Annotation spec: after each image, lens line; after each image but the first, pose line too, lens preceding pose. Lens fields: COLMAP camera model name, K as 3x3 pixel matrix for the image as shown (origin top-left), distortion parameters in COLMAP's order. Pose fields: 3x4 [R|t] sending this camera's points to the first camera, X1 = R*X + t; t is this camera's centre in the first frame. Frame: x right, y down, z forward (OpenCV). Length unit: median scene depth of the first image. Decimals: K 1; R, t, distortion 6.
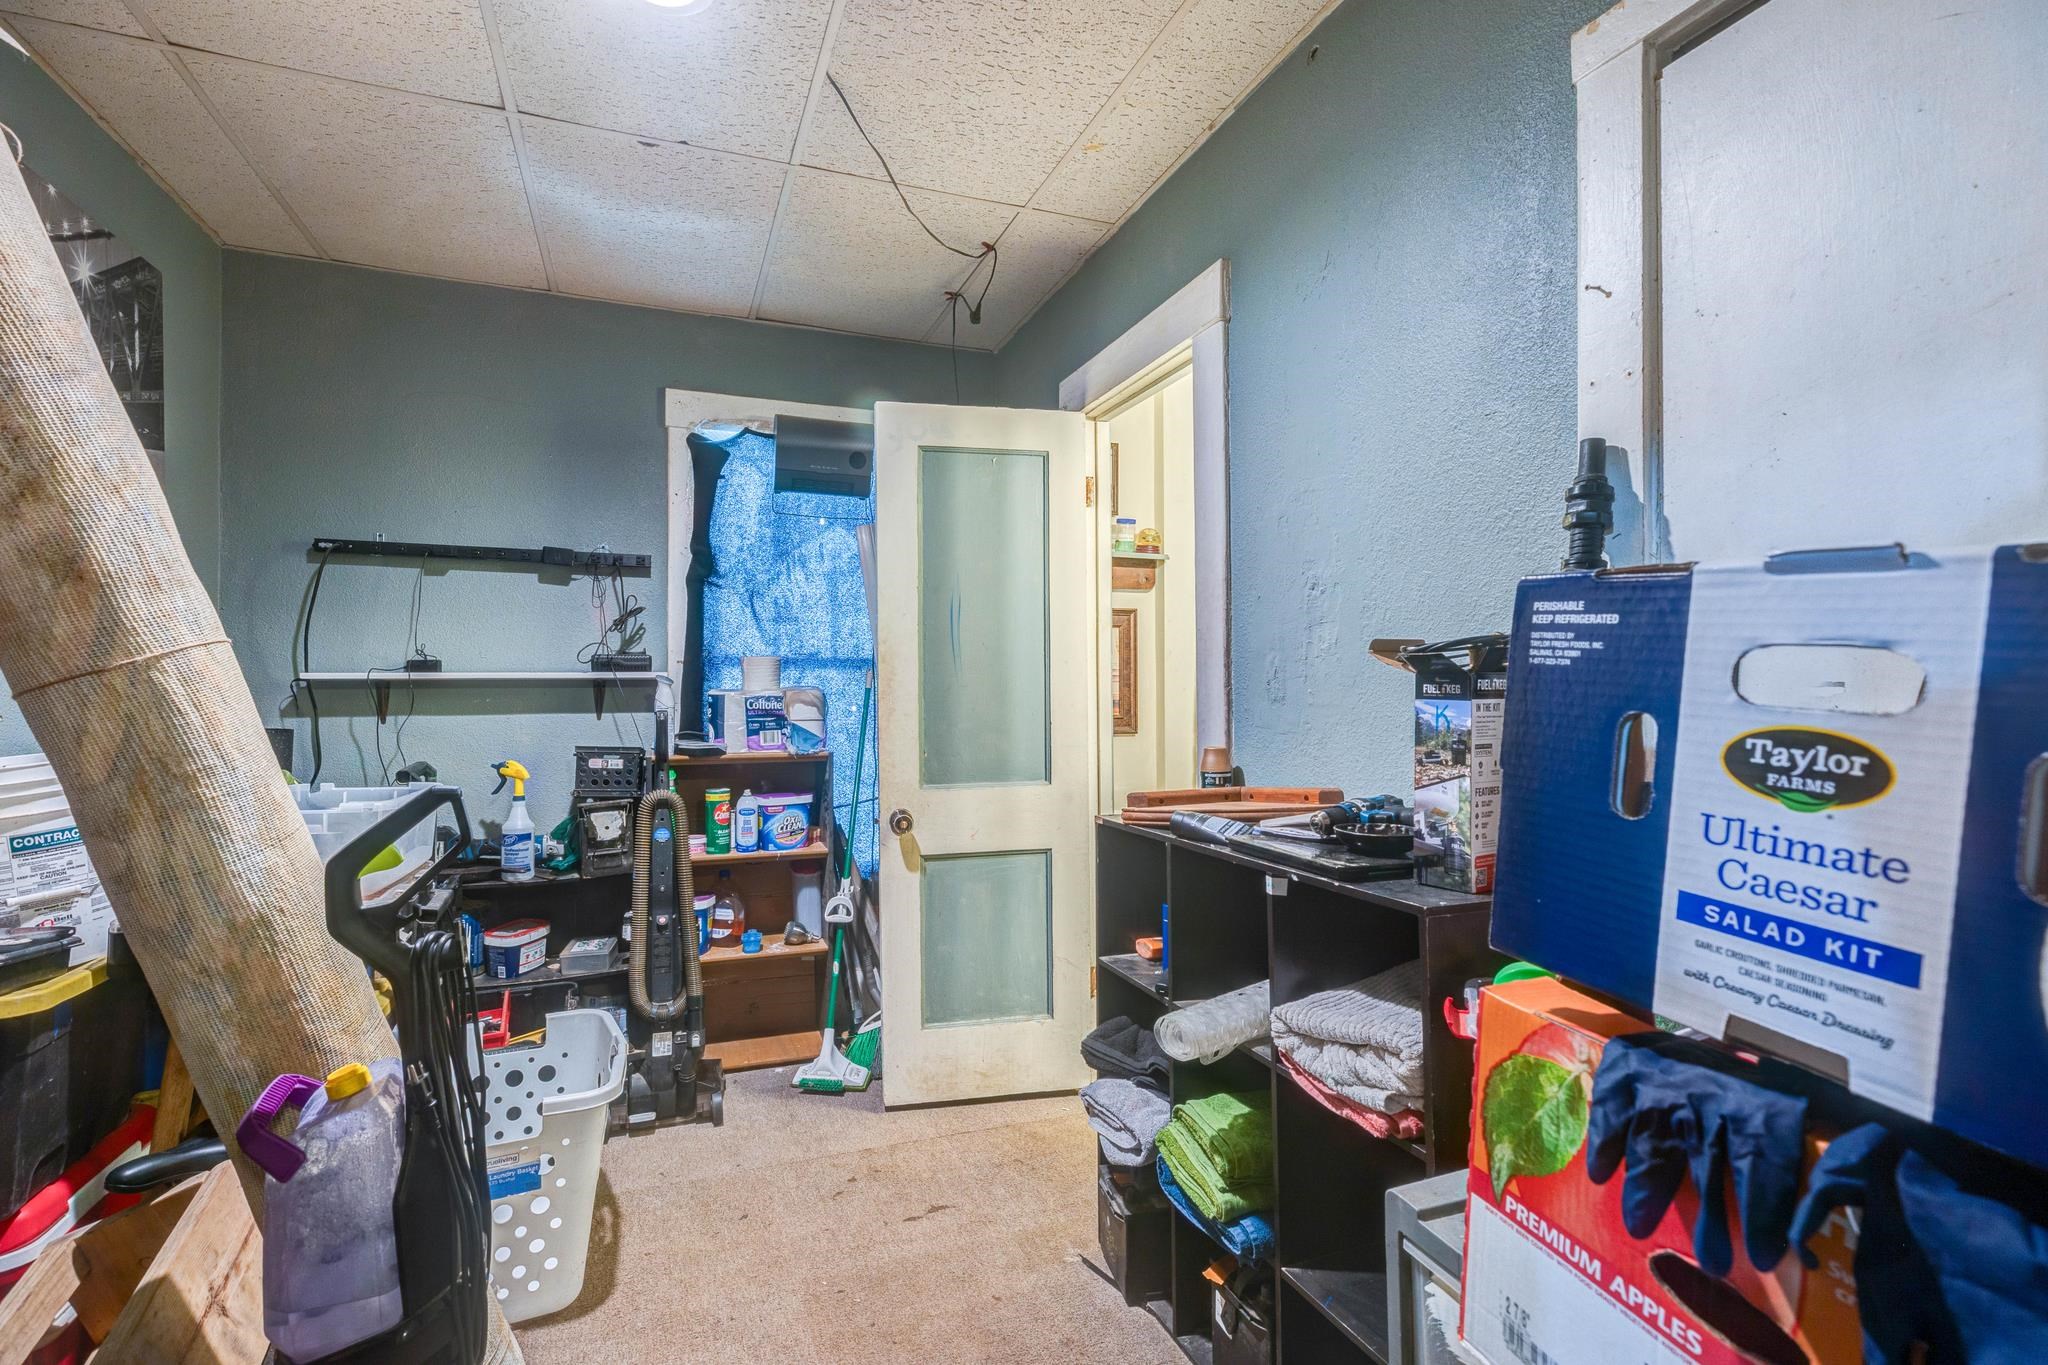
lens RADIAL K [[946.4, 0, 1024.0], [0, 946.4, 682.5], [0, 0, 1]] dist [-0.000210, -0.000028]
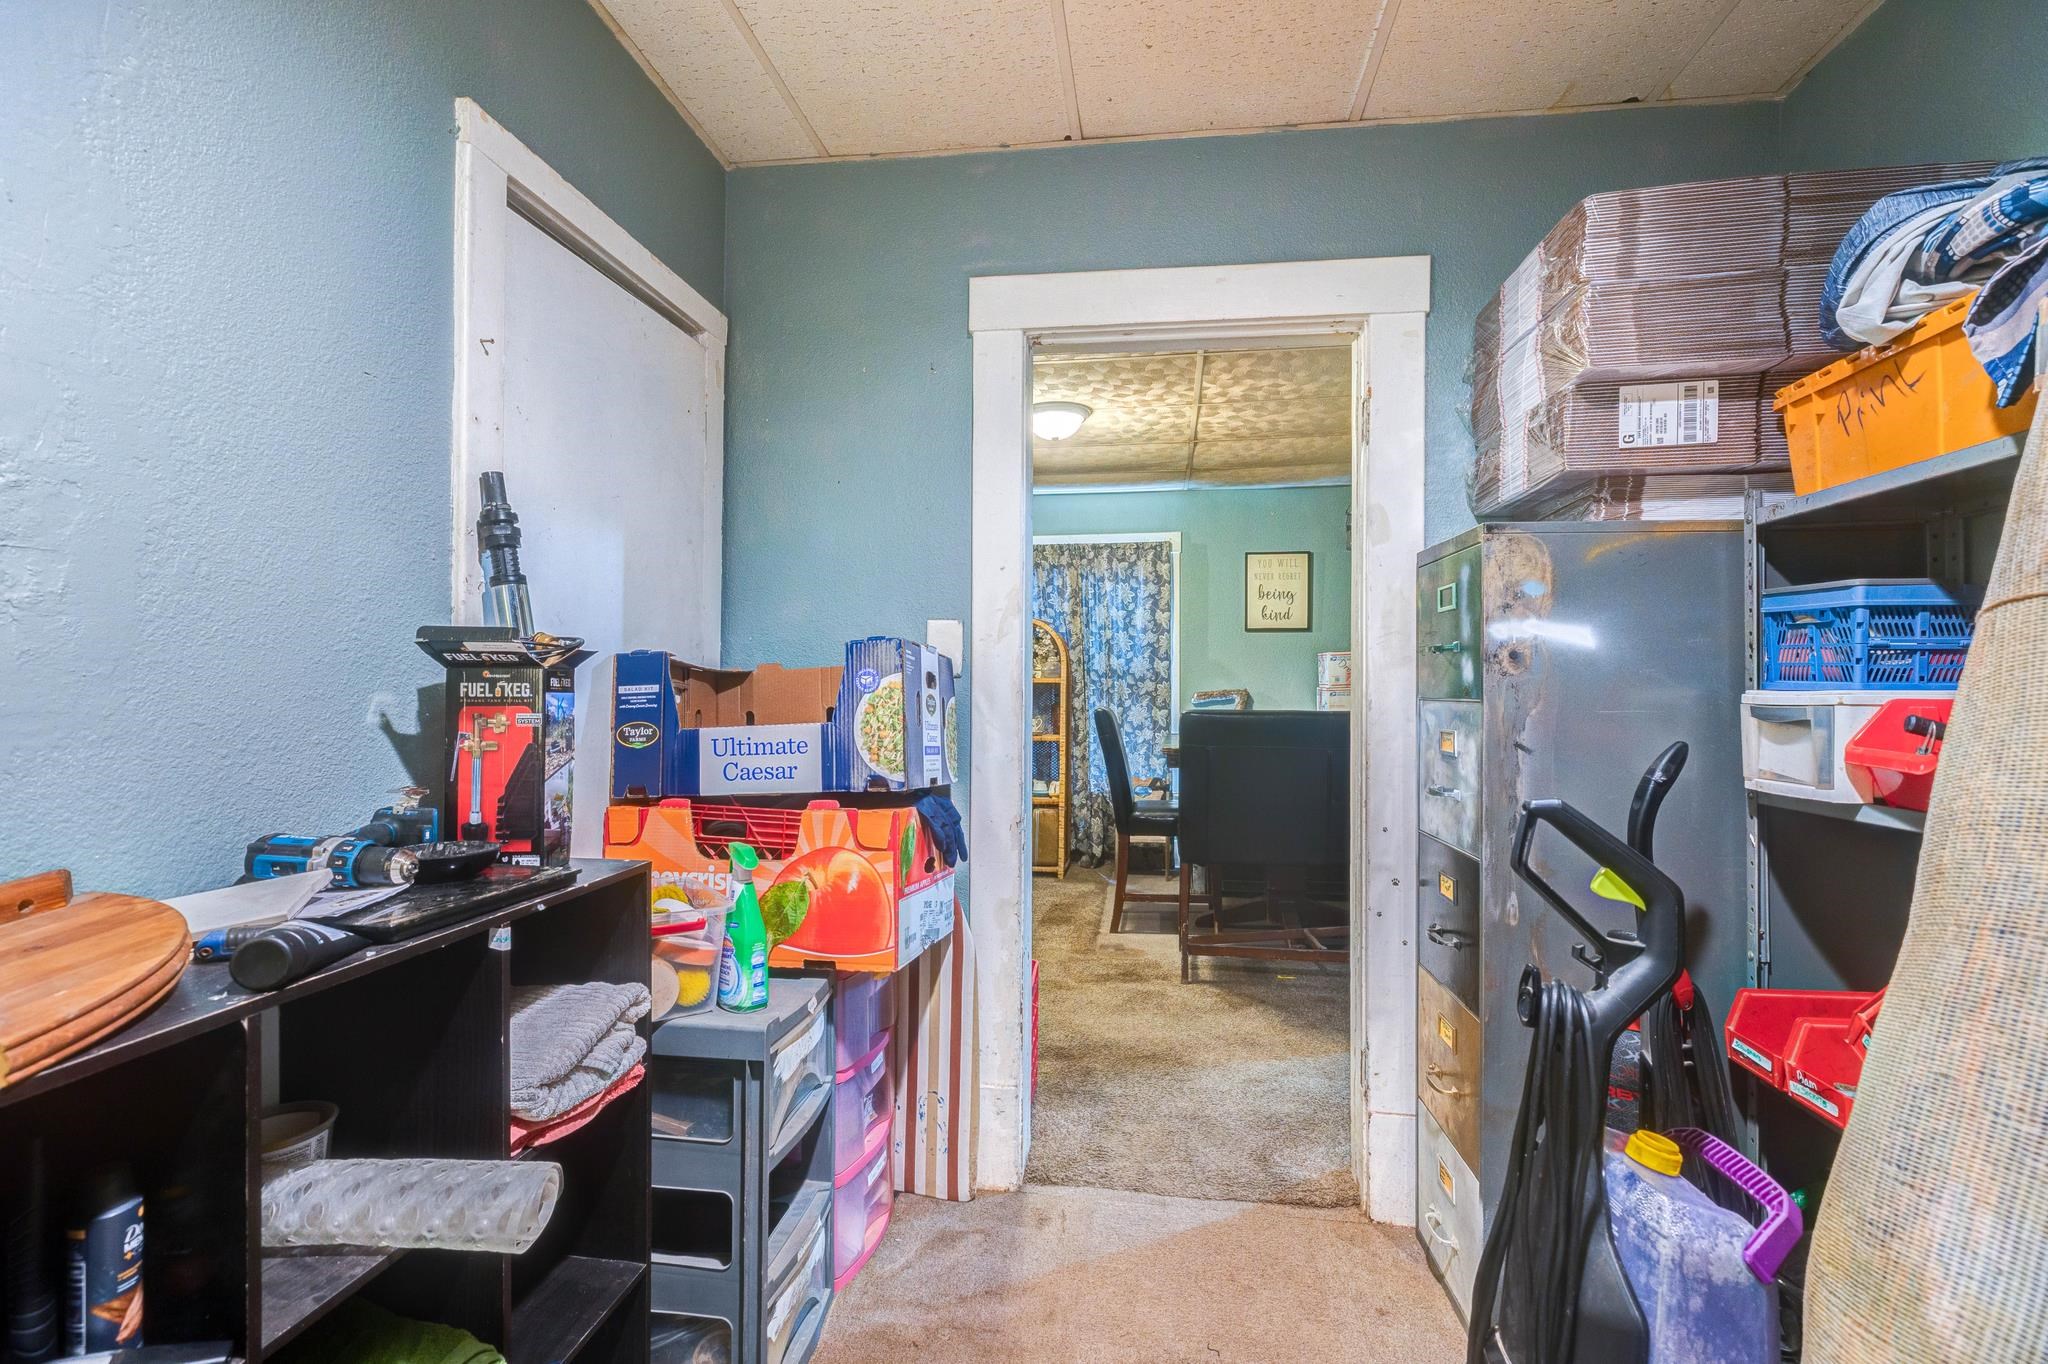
lens RADIAL K [[946.4, 0, 1024.0], [0, 946.4, 682.0], [0, 0, 1]] dist [-0.000210, -0.000028]
pose [[-0.871971, 0.005359, 0.489528, -0.536750], [-0.001149, 0.999915, -0.012993, 0.019107], [-0.489556, -0.011892, -0.871891, 1.645560]]
